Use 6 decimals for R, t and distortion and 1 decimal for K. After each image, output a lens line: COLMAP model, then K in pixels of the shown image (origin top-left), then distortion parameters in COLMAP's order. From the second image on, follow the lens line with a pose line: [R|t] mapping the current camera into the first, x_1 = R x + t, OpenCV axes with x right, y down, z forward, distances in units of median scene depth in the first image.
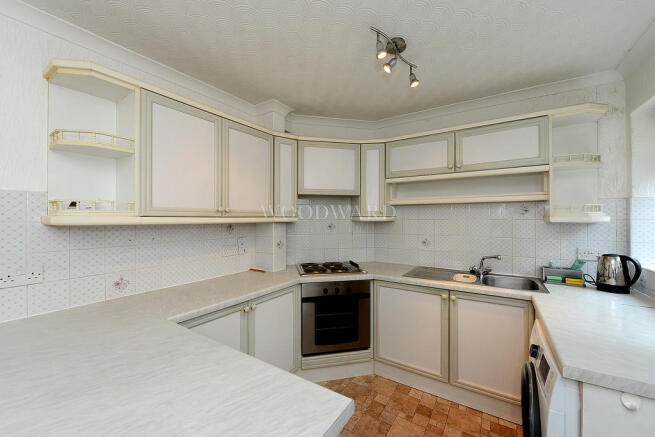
lens RADIAL K [[260.5, 0, 327.5], [0, 260.5, 218.5], [0, 0, 1]] dist [-0.001032, -0.000097]
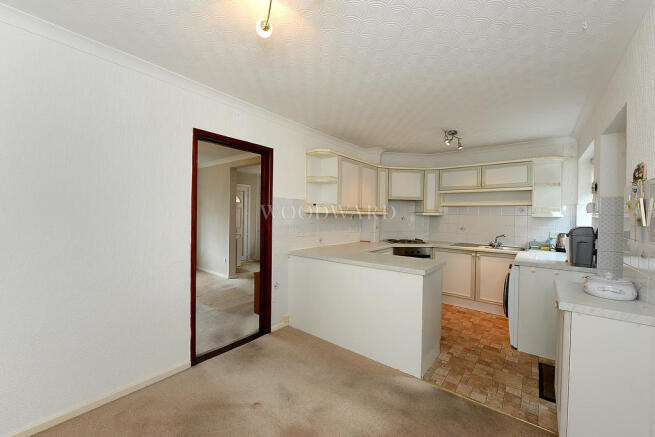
lens RADIAL K [[260.5, 0, 327.5], [0, 260.5, 218.5], [0, 0, 1]] dist [-0.001032, -0.000097]
pose [[0.995628, 0.018443, -0.091564, -0.402336], [-0.017528, 0.999788, 0.010789, 0.028928], [0.091743, -0.009137, 0.995741, -0.897746]]
